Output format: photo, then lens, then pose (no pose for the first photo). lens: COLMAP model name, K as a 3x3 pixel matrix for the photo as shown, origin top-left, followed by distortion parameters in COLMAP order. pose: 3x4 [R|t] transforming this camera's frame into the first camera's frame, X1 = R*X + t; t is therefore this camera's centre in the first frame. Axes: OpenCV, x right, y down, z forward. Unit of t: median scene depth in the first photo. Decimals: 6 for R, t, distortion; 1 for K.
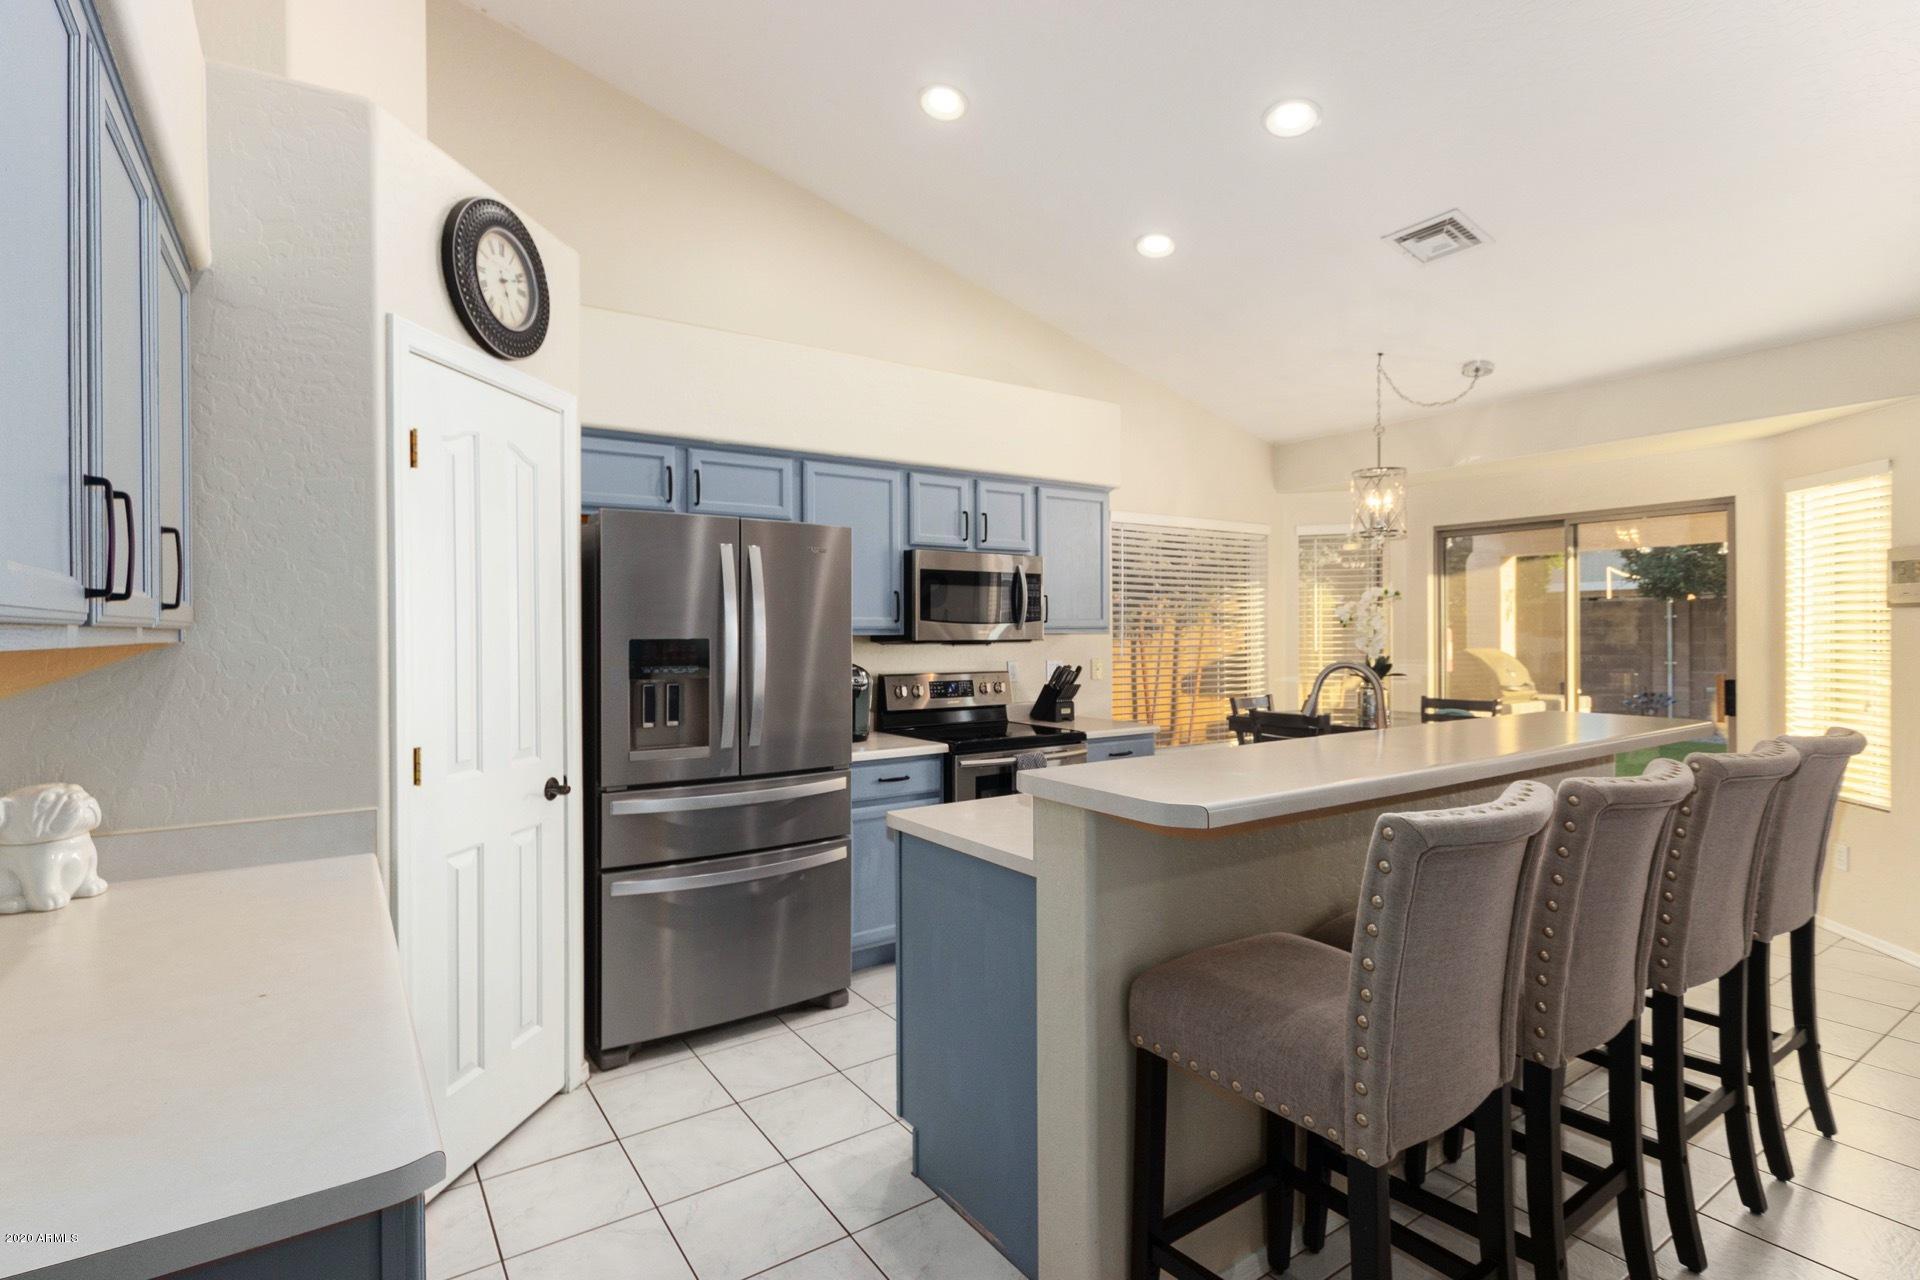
lens RADIAL K [[923.0, 0, 960.0], [0, 923.0, 640.0], [0, 0, 1]] dist [0.004894, 0.000499]
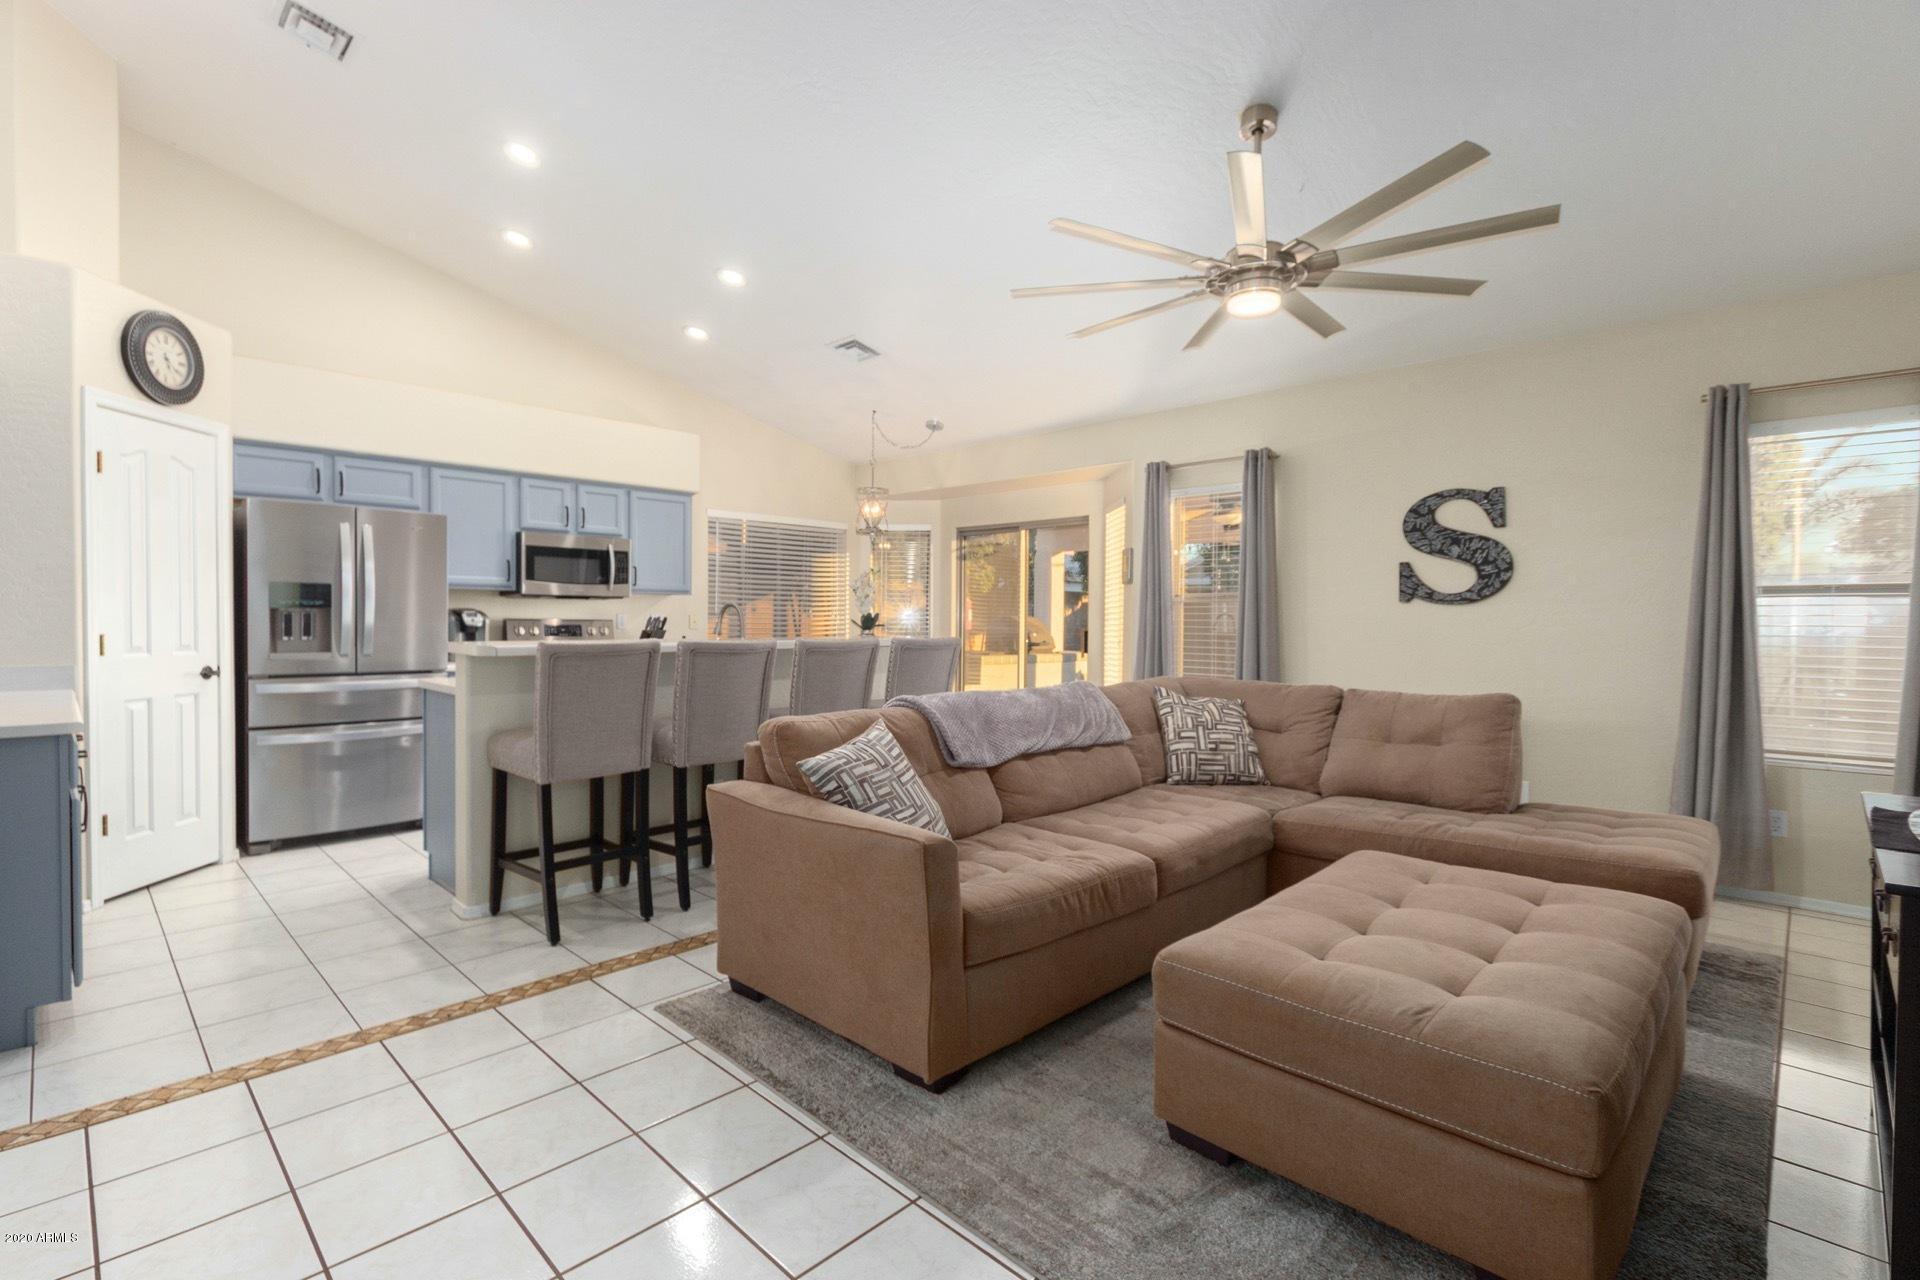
lens RADIAL K [[880.9, 0, 960.0], [0, 880.9, 640.0], [0, 0, 1]] dist [-0.001726, -0.000592]
pose [[0.978953, 0.008044, 0.203929, 0.397776], [-0.011387, 0.999819, 0.015229, 0.050336], [-0.203770, -0.017230, 0.978867, -0.574618]]
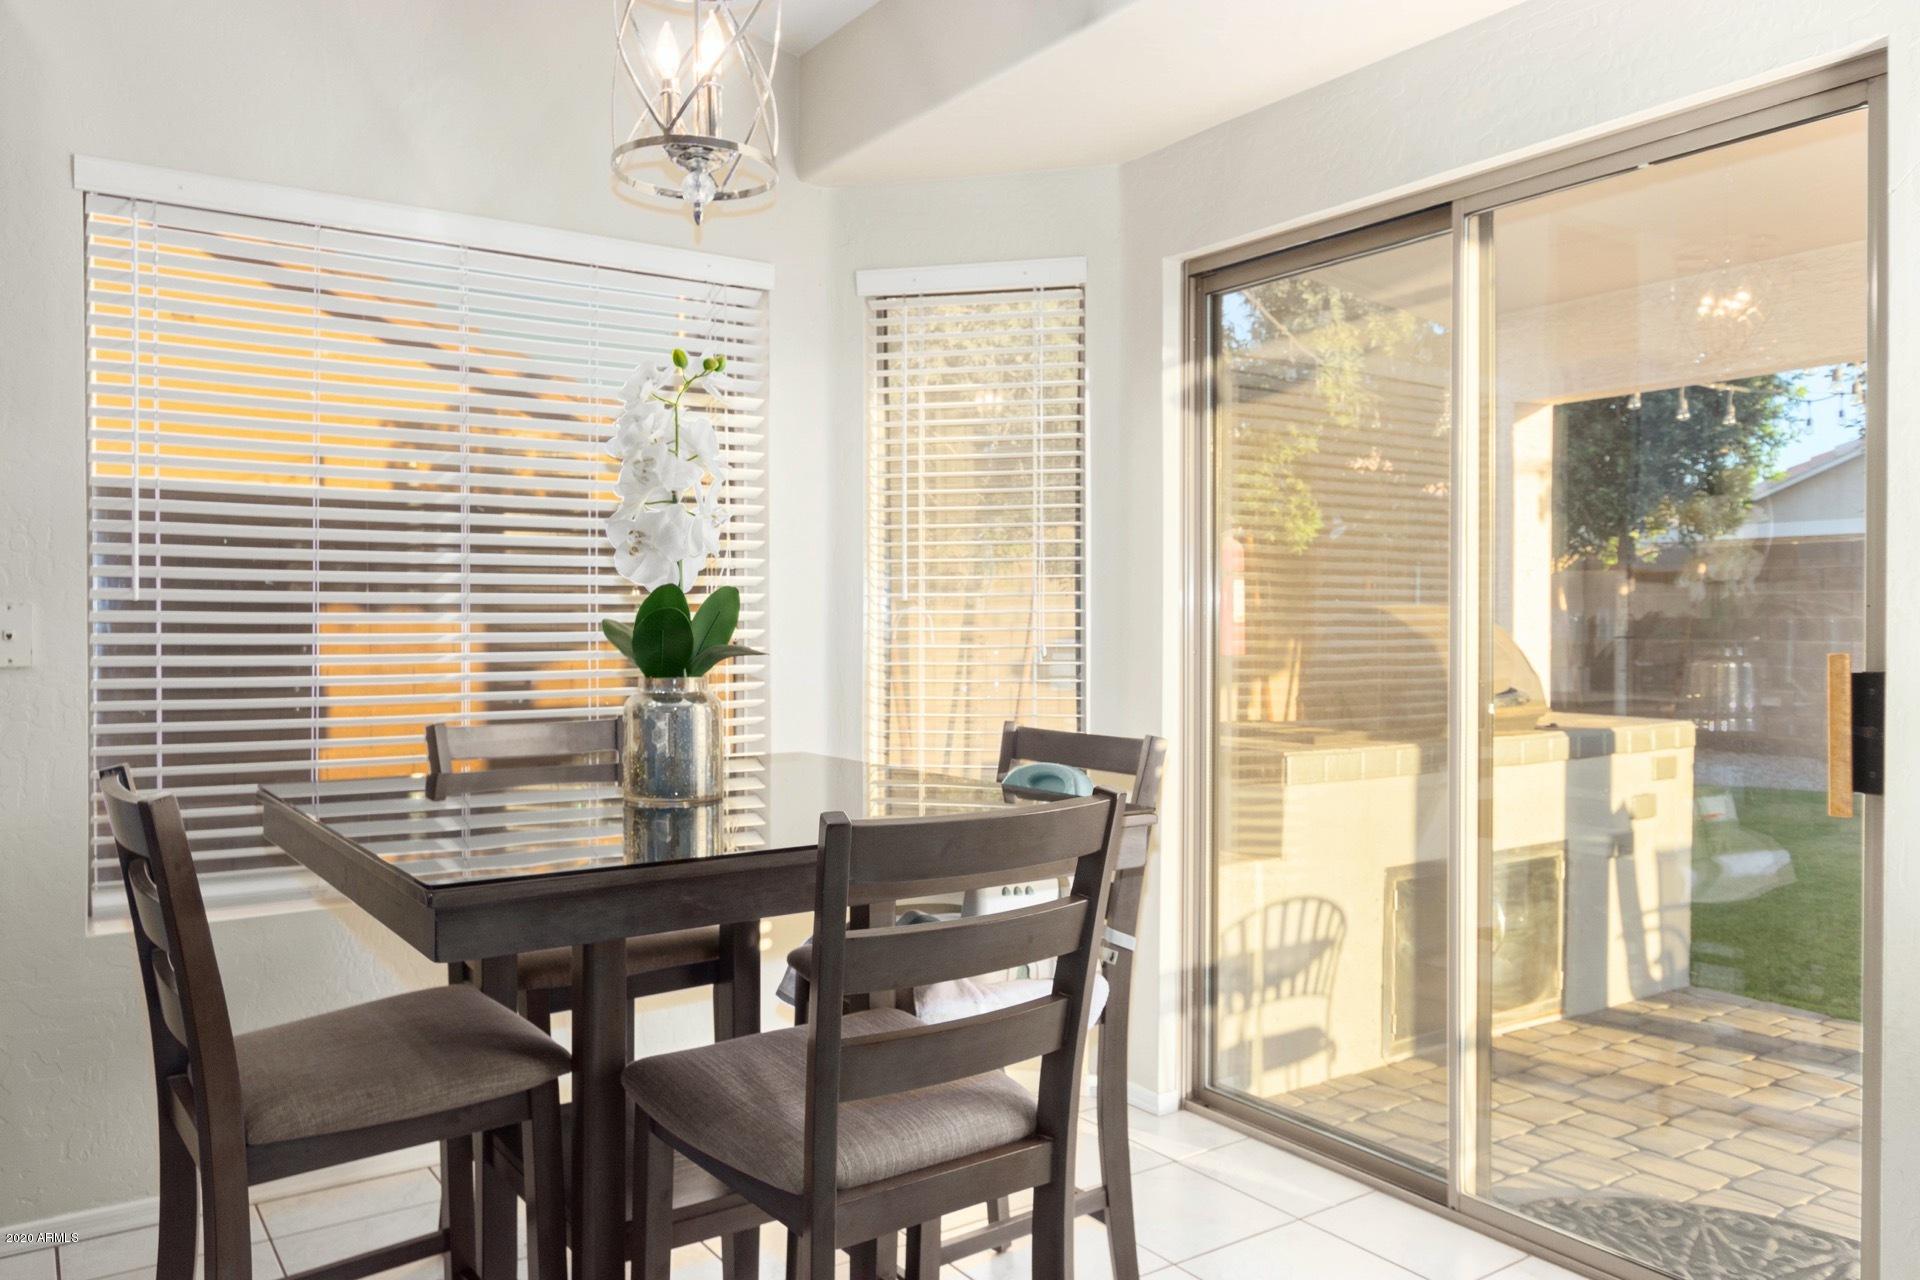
lens RADIAL K [[1430.9, 0, 960.0], [0, 1430.9, 640.0], [0, 0, 1]] dist [-0.001670, -0.001275]
pose [[0.999910, 0.011045, -0.007641, 0.711370], [-0.011013, 0.999931, 0.004102, 0.046030], [0.007685, -0.004018, 0.999962, 0.704669]]
